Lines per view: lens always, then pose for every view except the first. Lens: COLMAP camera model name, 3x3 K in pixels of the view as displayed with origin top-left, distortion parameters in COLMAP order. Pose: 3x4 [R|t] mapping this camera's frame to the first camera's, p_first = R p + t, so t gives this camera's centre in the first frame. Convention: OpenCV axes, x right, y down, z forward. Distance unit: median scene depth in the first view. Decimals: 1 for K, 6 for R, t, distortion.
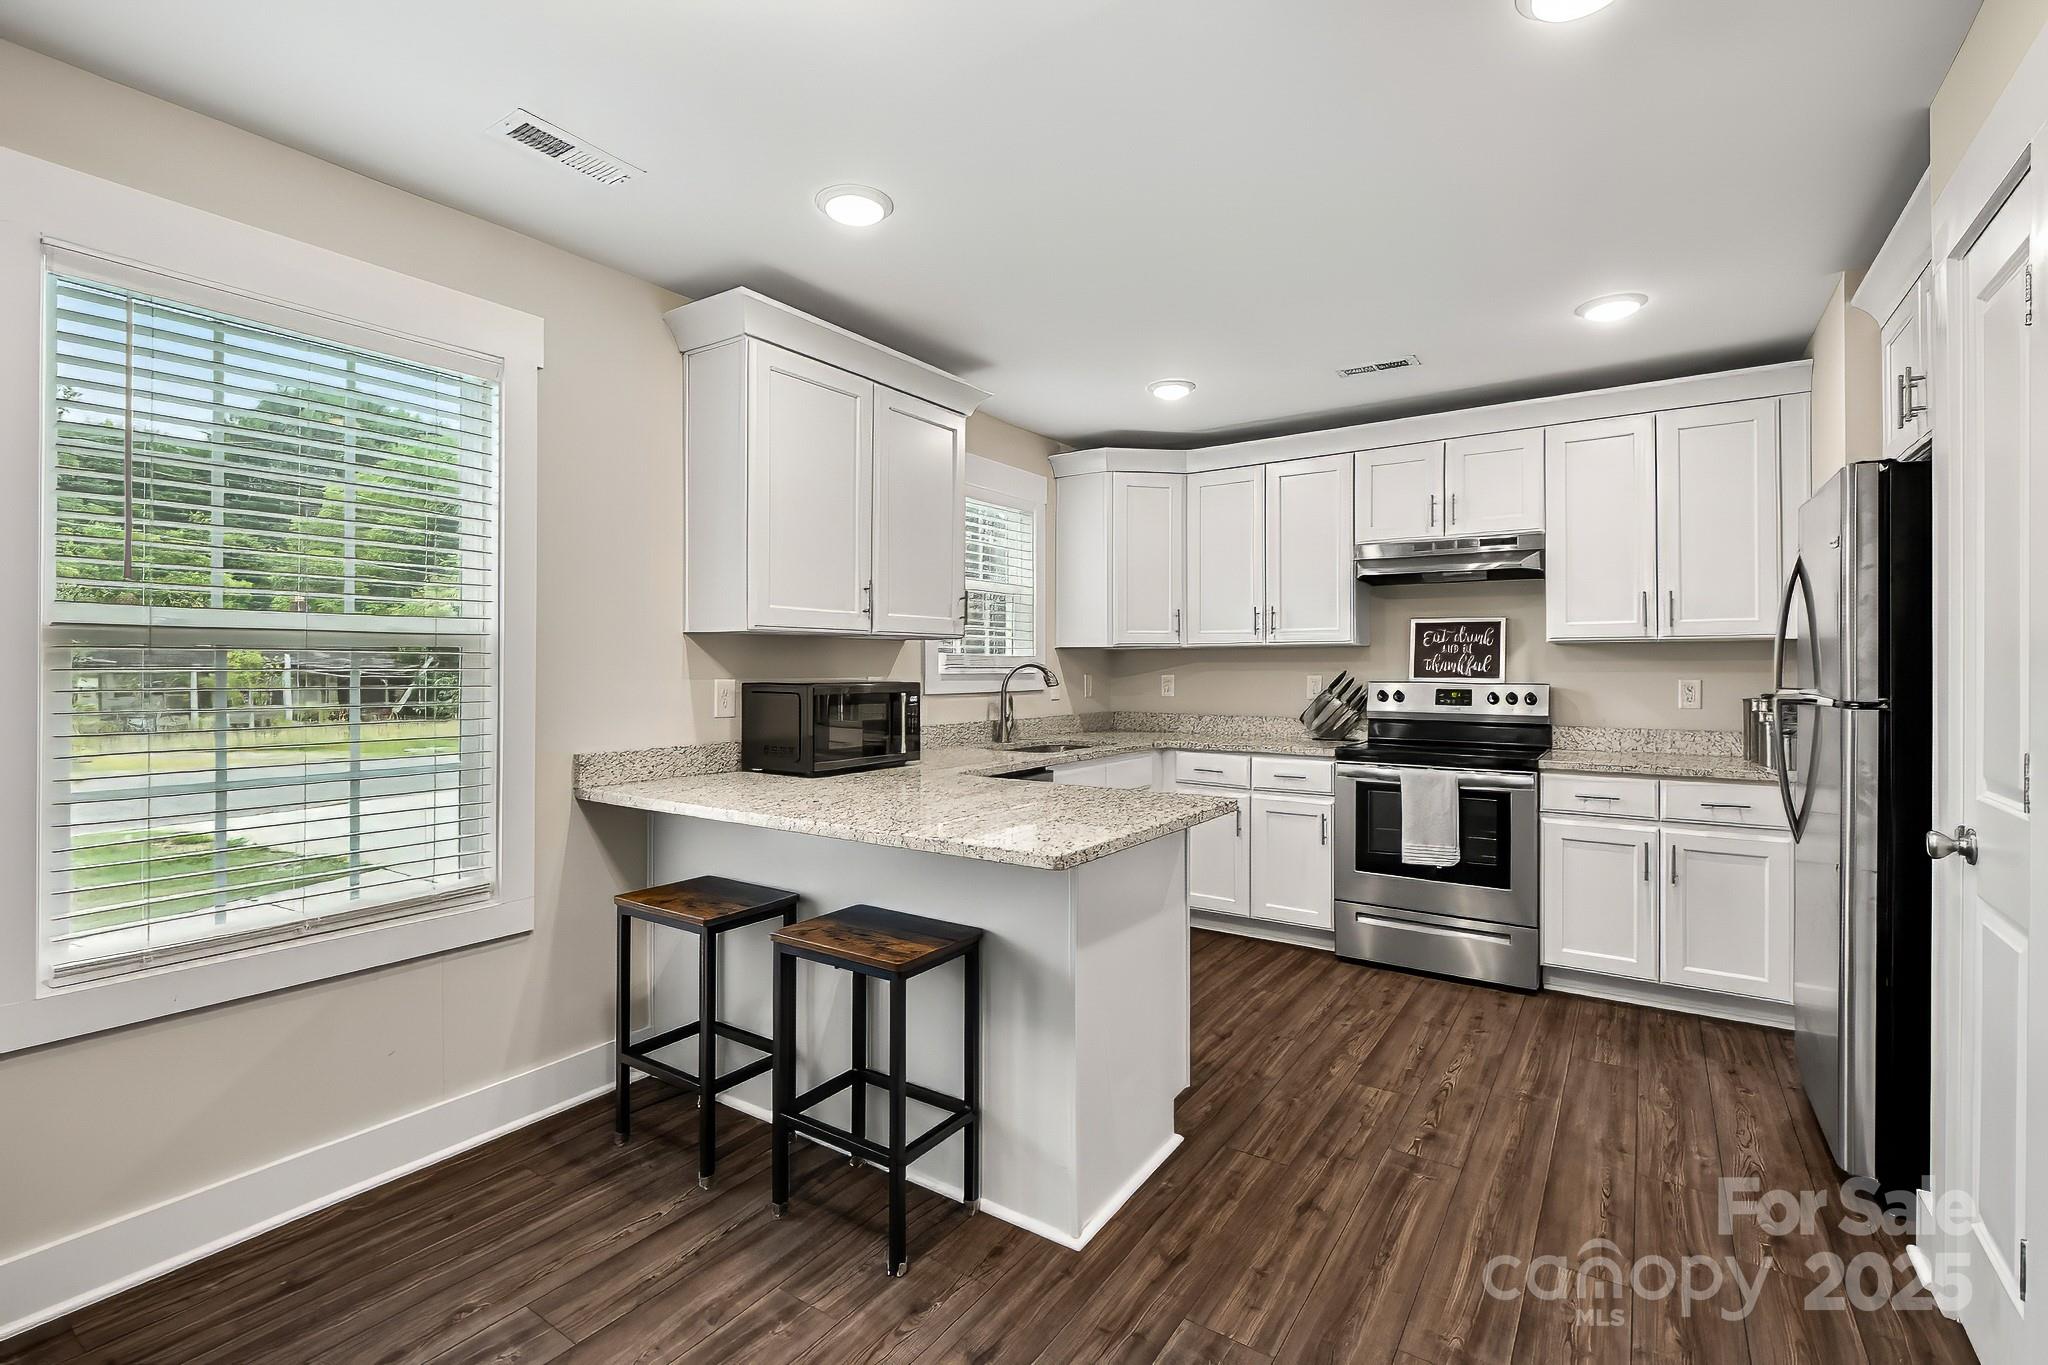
lens RADIAL K [[893.2, 0, 1008.4], [0, 893.2, 665.7], [0, 0, 1]] dist [0.001049, -0.002660]
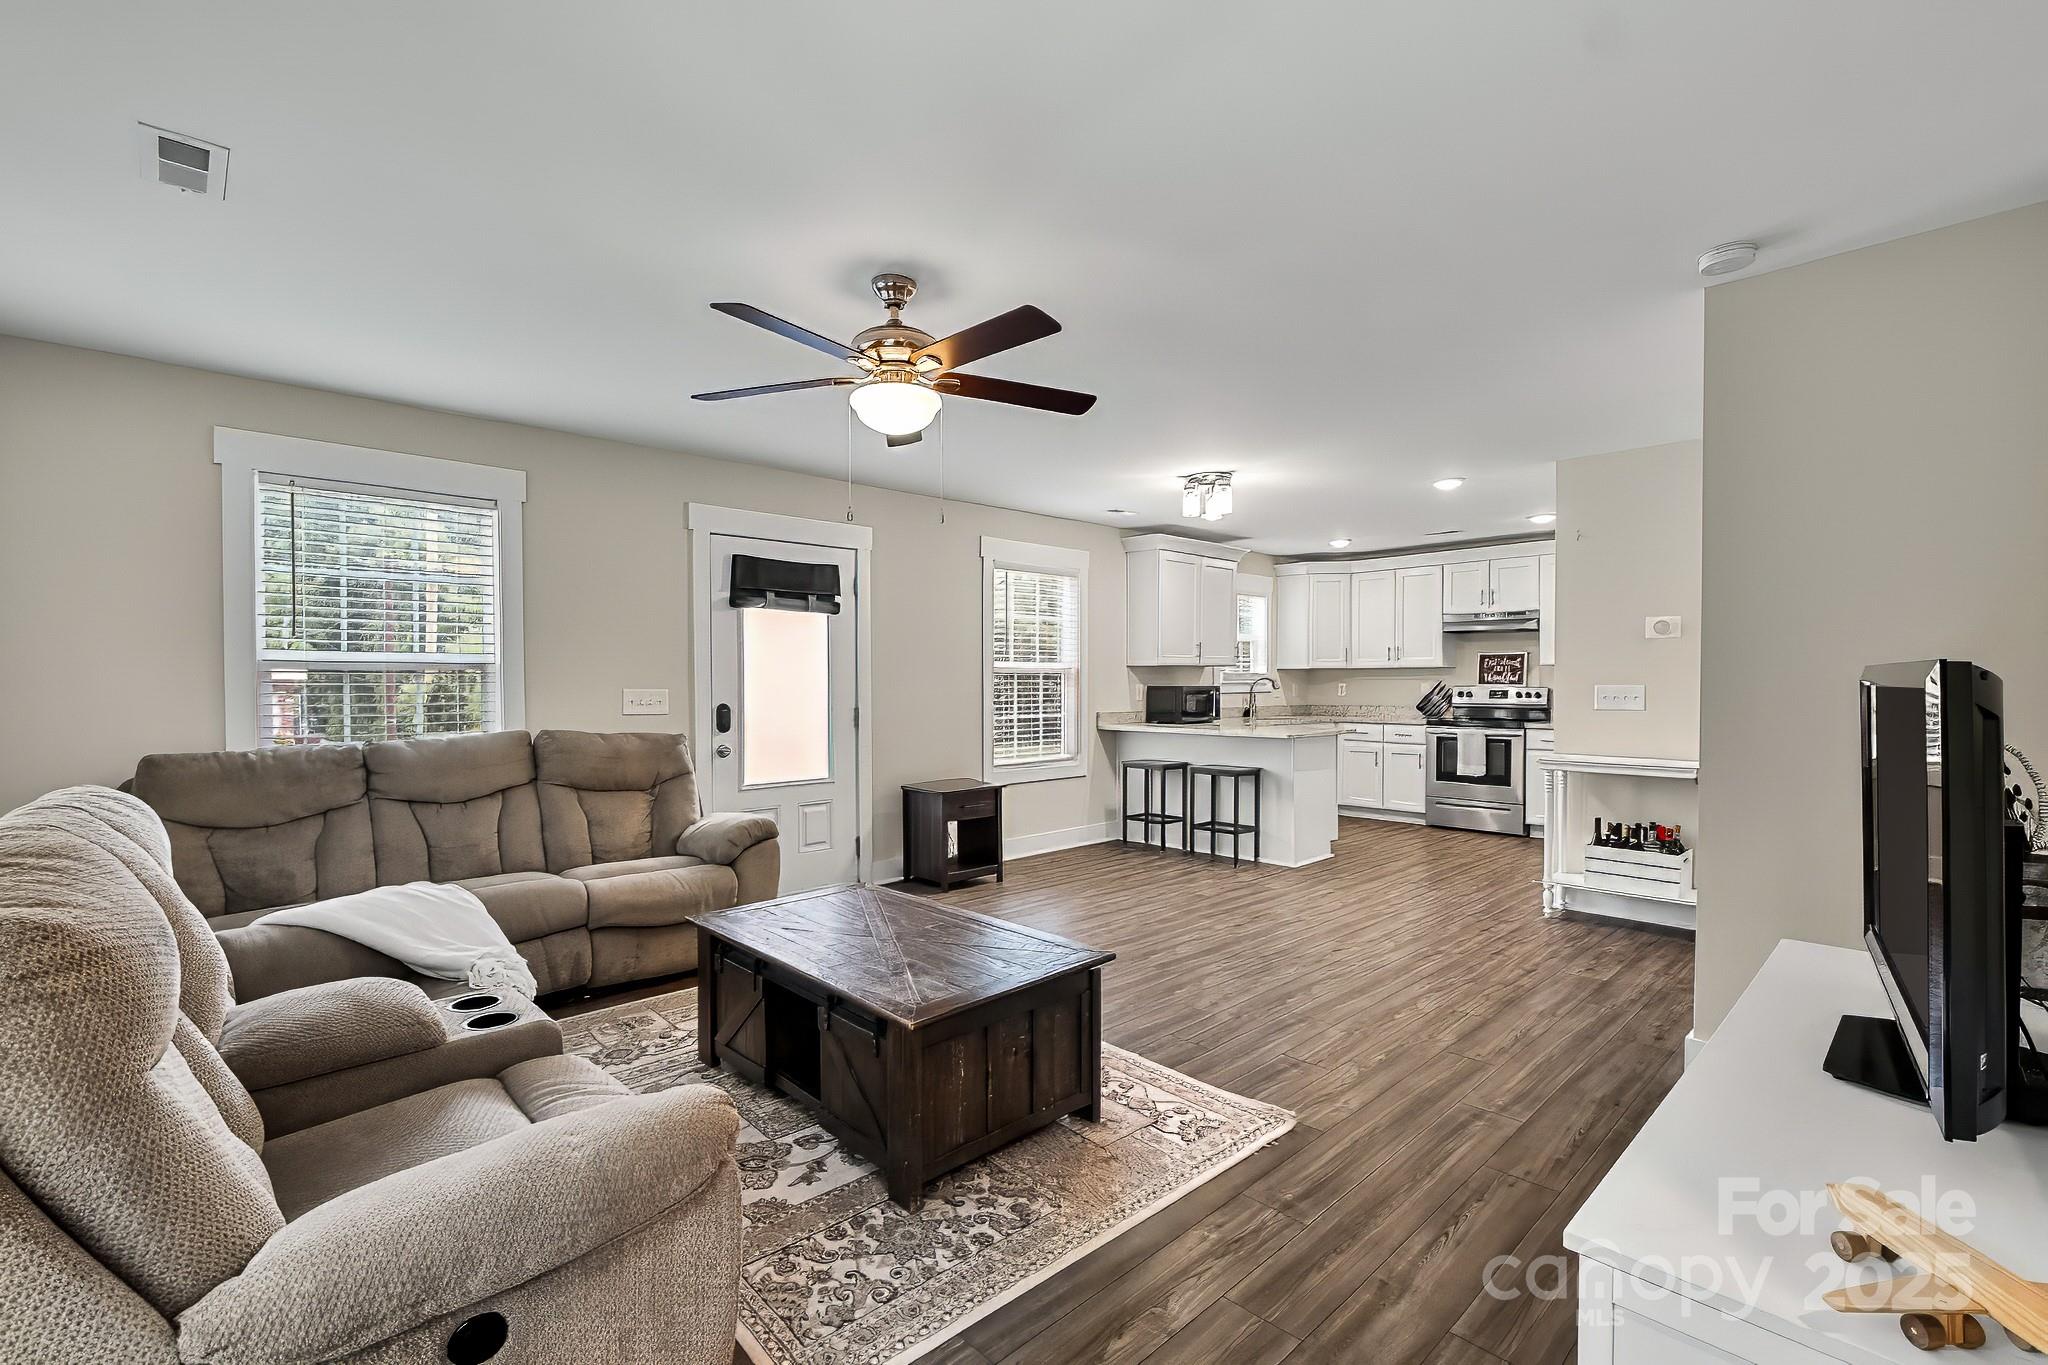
lens RADIAL K [[893.2, 0, 1008.4], [0, 893.2, 695.8], [0, 0, 1]] dist [0.001049, -0.002660]
pose [[0.977324, 0.001521, -0.211742, -0.133055], [0.002685, 0.999805, 0.019576, -0.002064], [0.211730, -0.019701, 0.977130, -1.243110]]
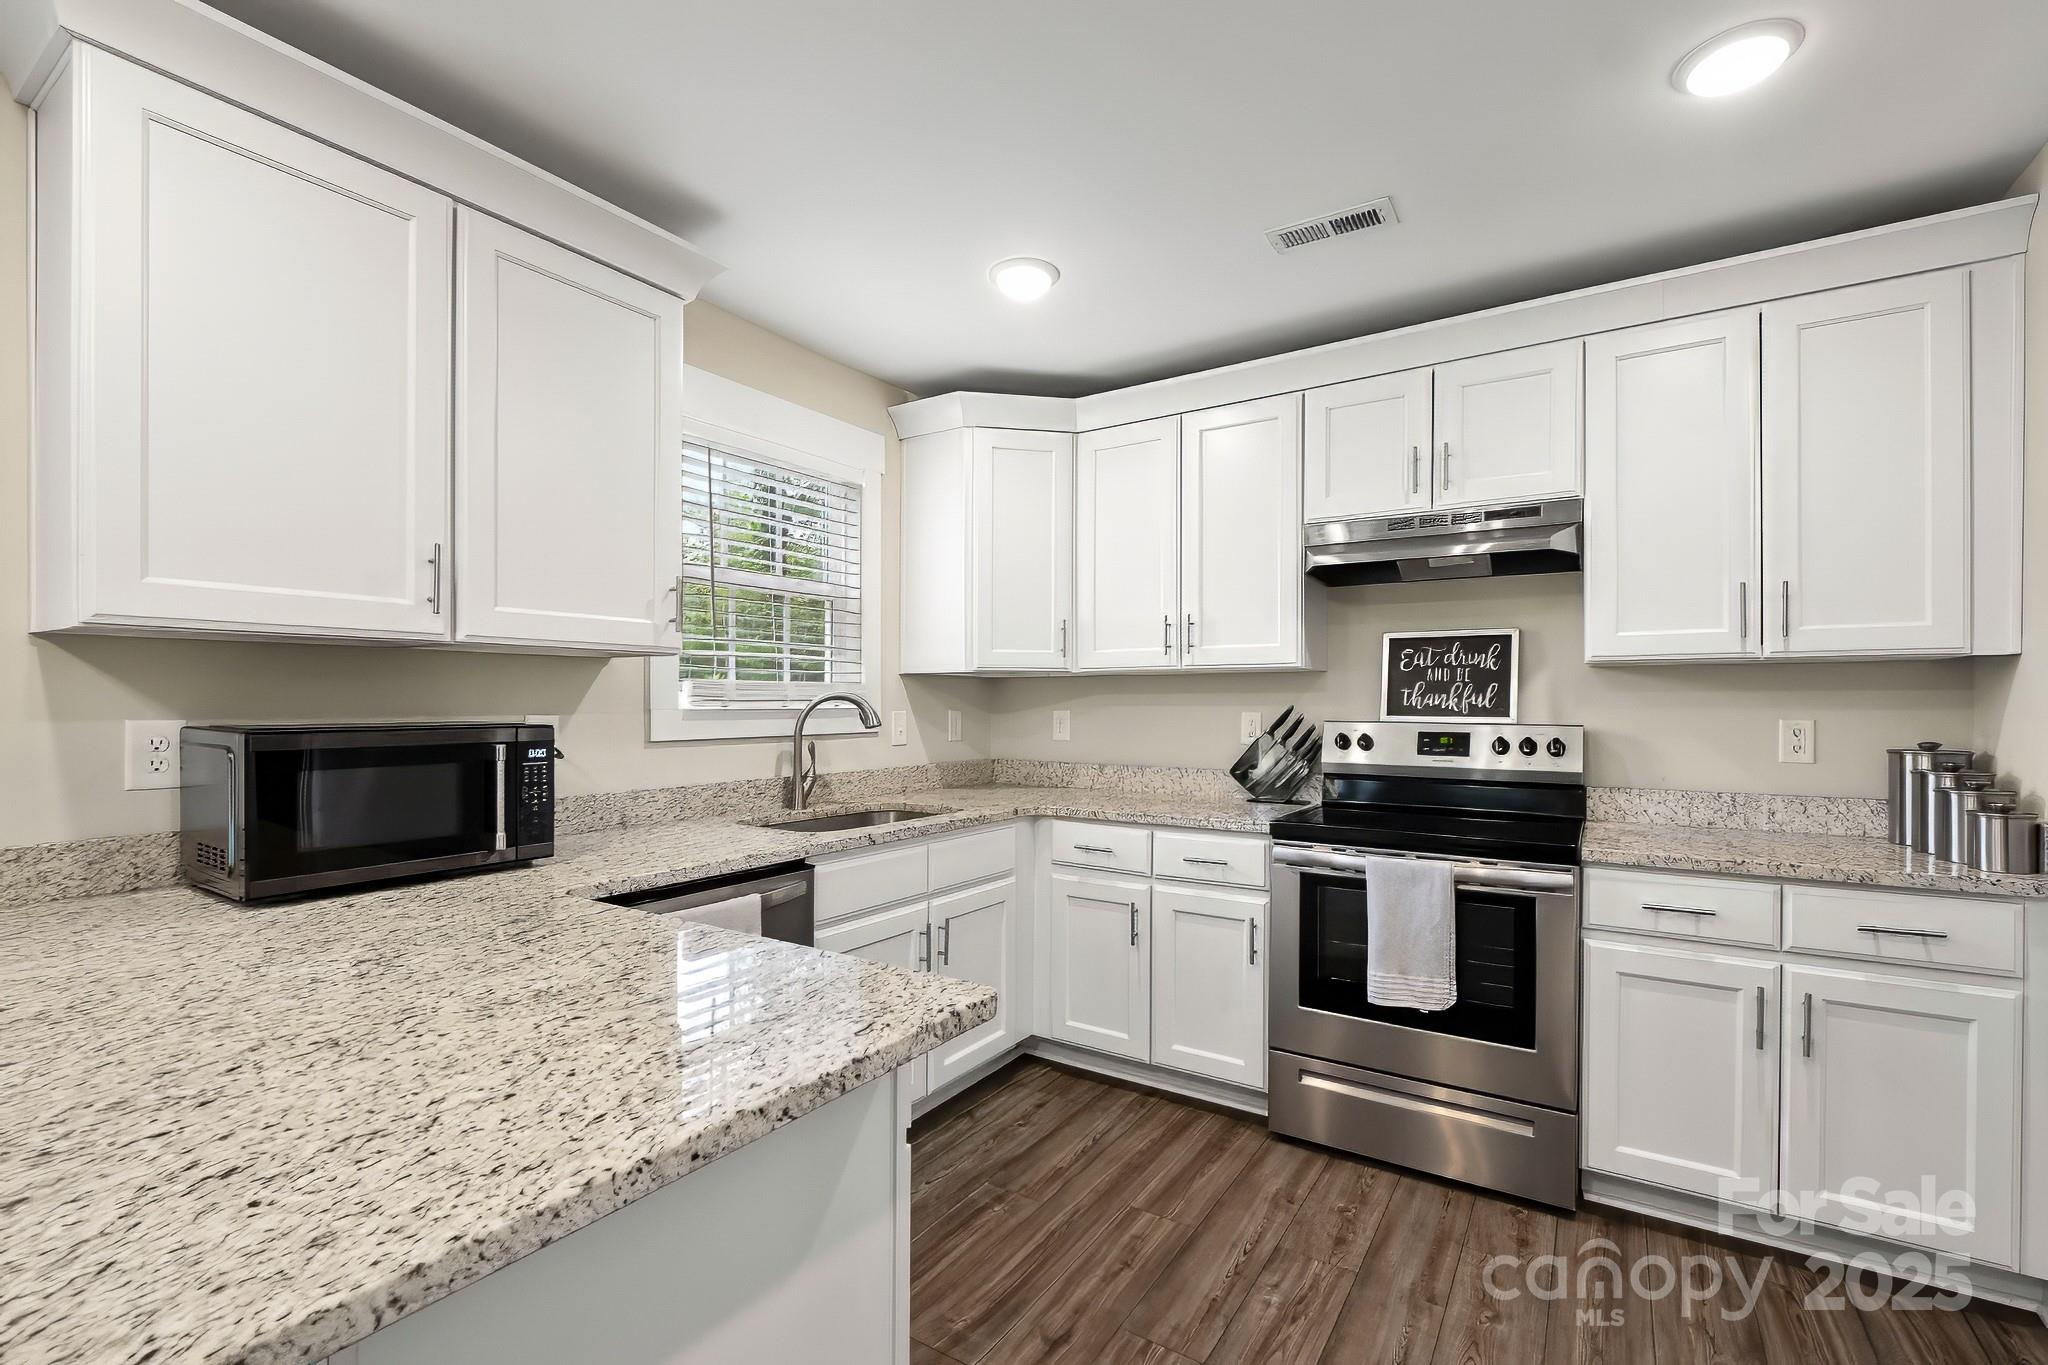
lens RADIAL K [[893.2, 0, 1012.5], [0, 893.2, 703.4], [0, 0, 1]] dist [0.001049, -0.002660]
pose [[0.999641, 0.001113, 0.026754, 0.169621], [-0.001250, 0.999986, 0.005103, 0.000910], [-0.026747, -0.005134, 0.999629, 0.368784]]
